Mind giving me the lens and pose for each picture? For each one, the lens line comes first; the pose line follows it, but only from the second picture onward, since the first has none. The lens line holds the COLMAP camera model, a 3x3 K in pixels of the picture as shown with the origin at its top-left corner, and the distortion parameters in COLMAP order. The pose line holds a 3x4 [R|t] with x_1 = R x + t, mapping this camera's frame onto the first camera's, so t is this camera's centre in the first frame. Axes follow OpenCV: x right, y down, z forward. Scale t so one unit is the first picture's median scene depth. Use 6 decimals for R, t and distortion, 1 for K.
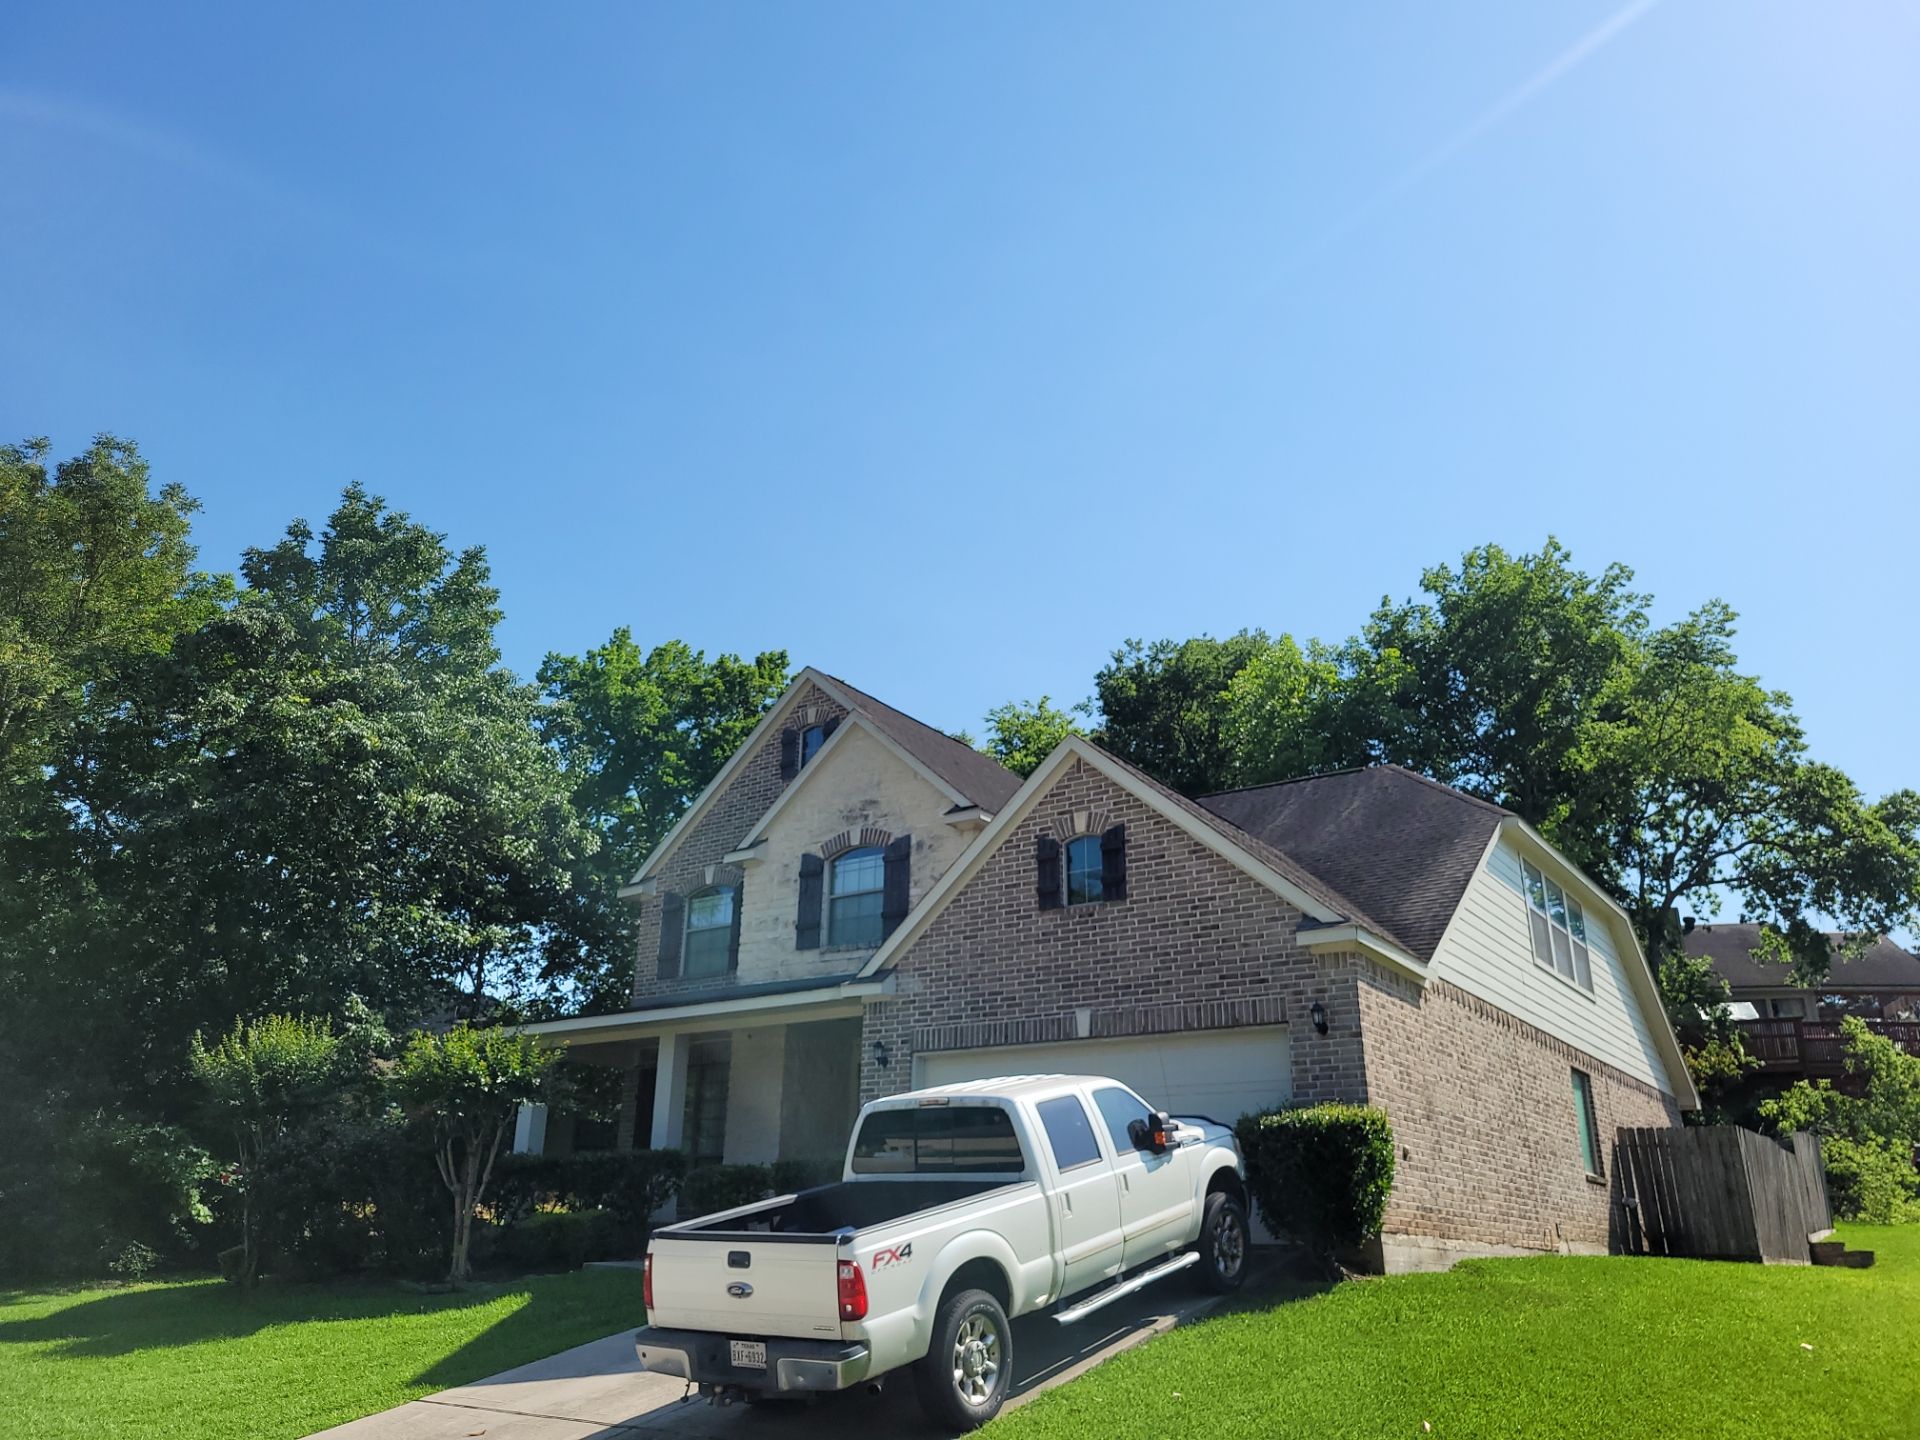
lens RADIAL K [[1448.0, 0, 953.9], [0, 1448.0, 718.6], [0, 0, 1]] dist [0.053630, -0.035933]
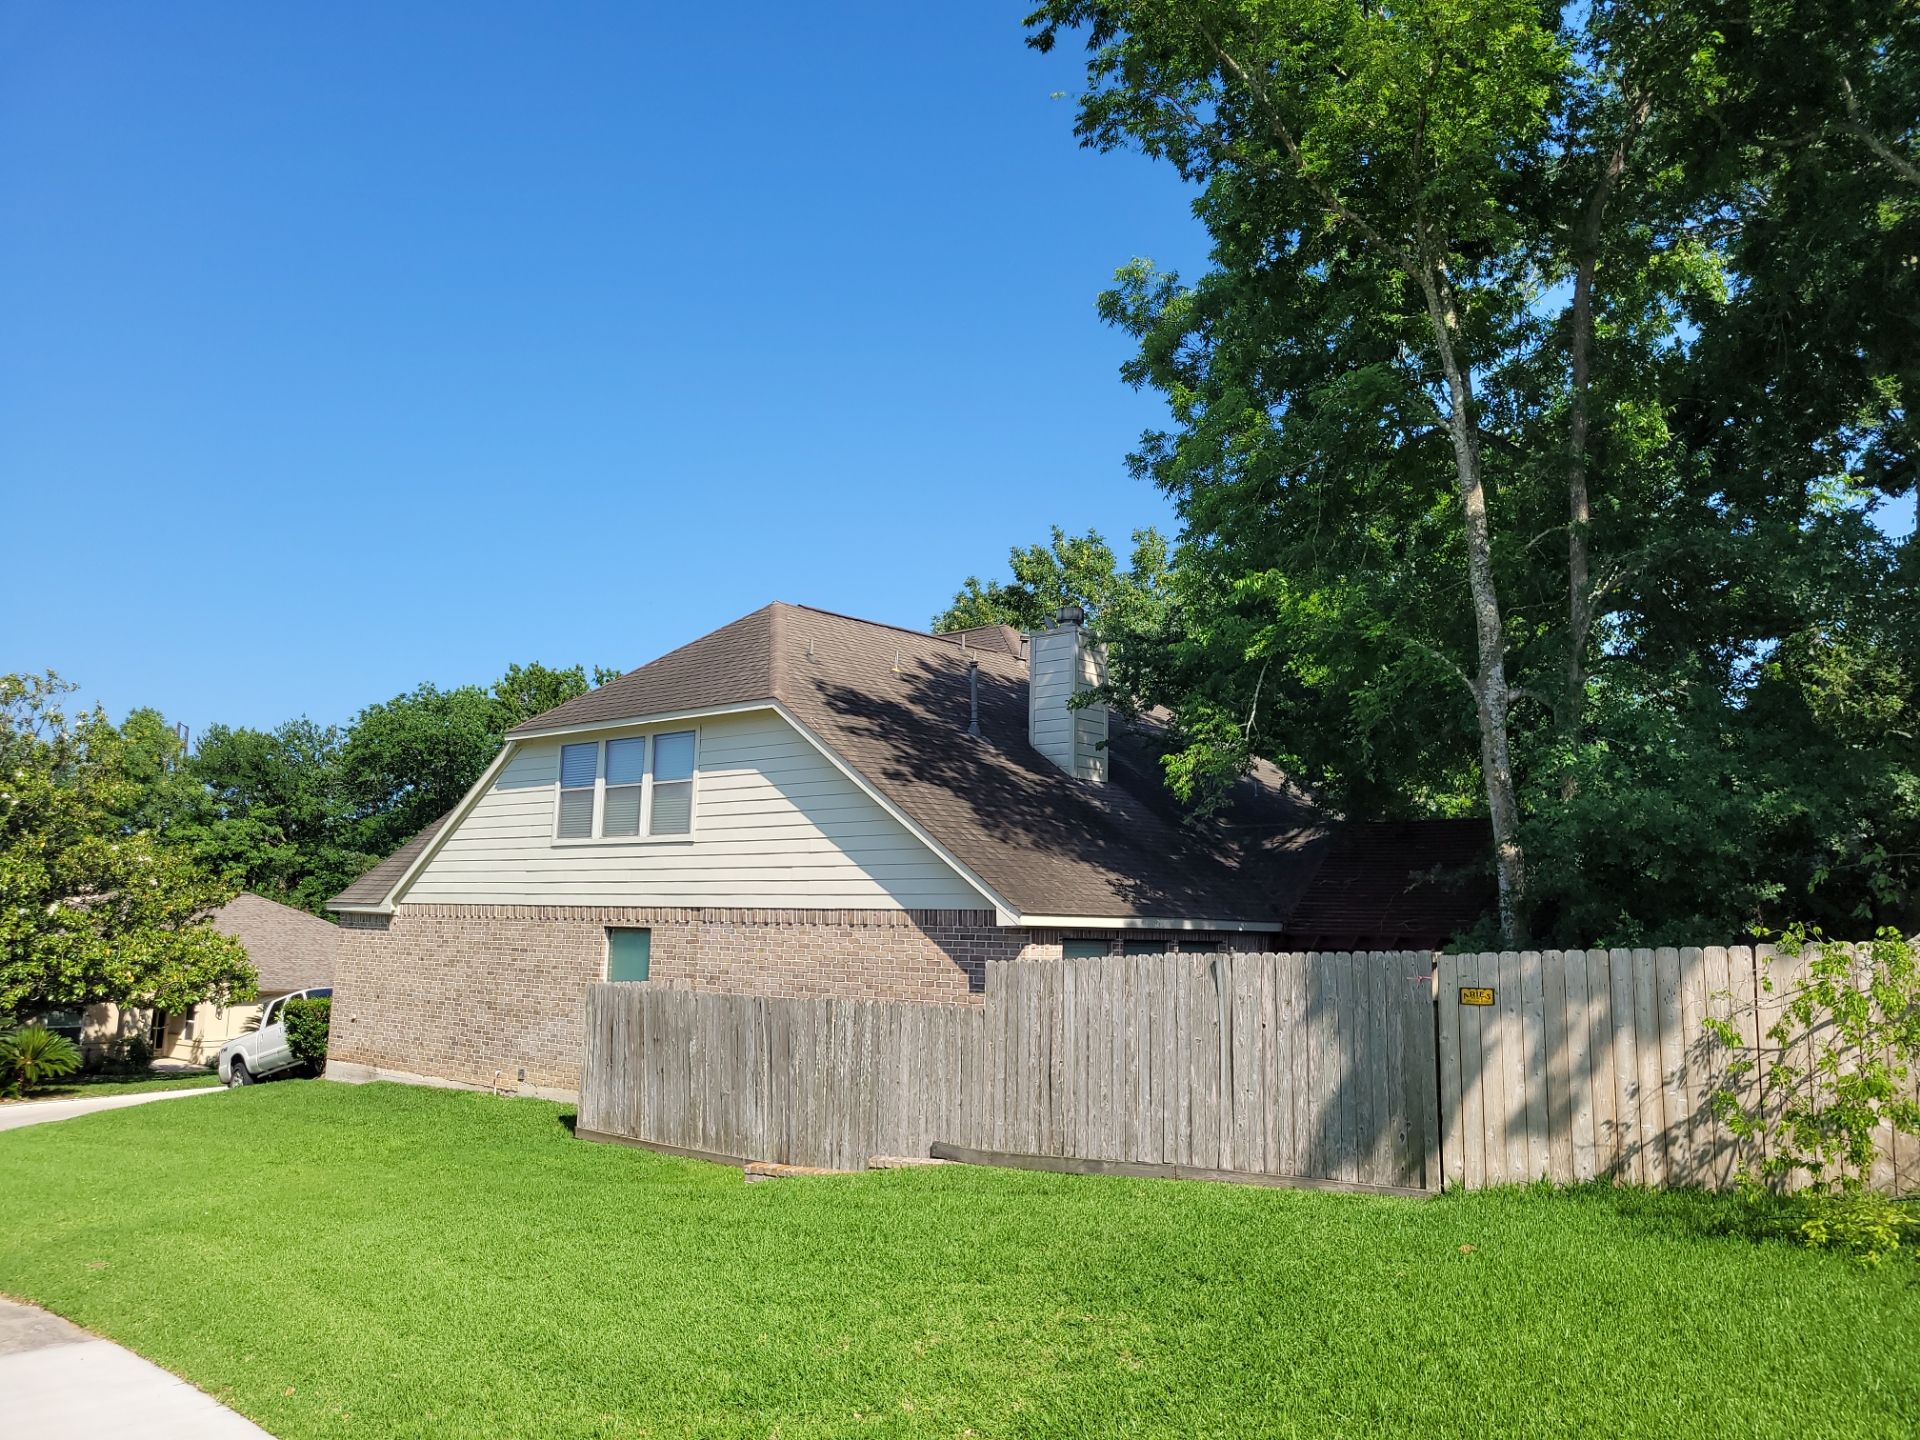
lens RADIAL K [[1448.0, 0, 967.1], [0, 1448.0, 716.6], [0, 0, 1]] dist [0.053630, -0.035933]
pose [[-0.126513, -0.157564, -0.979371, 1.387628], [0.328636, 0.924890, -0.191251, 0.372976], [0.935945, -0.346053, -0.065229, 1.333397]]
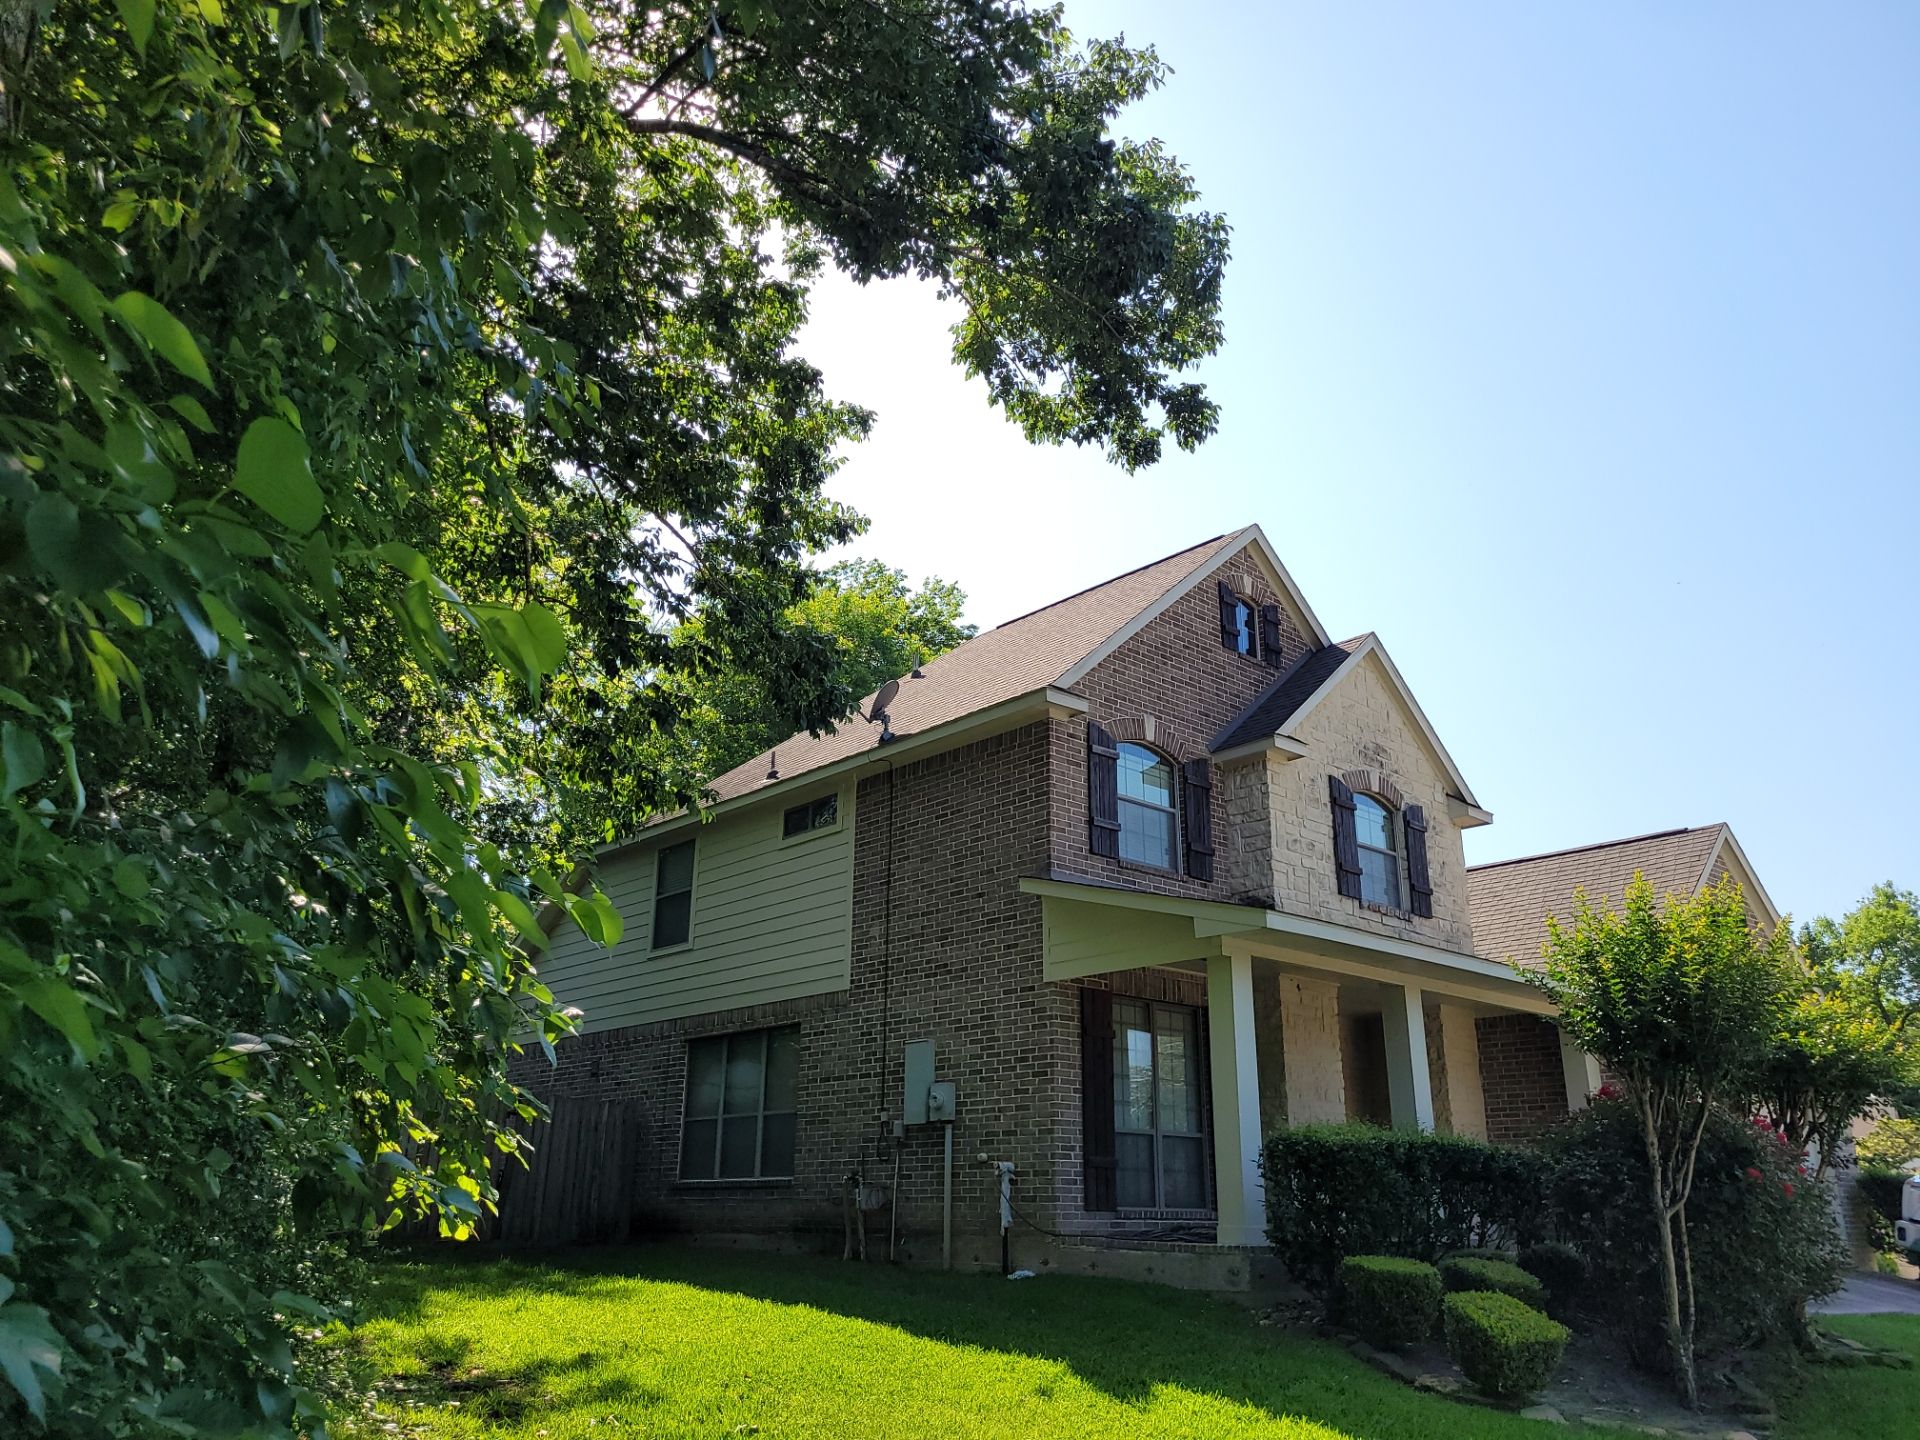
lens RADIAL K [[1448.0, 0, 964.3], [0, 1448.0, 724.5], [0, 0, 1]] dist [0.053630, -0.035933]
pose [[0.223203, 0.300033, 0.927449, -0.928174], [-0.346962, 0.913593, -0.212049, 0.317256], [-0.910932, -0.274460, 0.308017, 0.974688]]
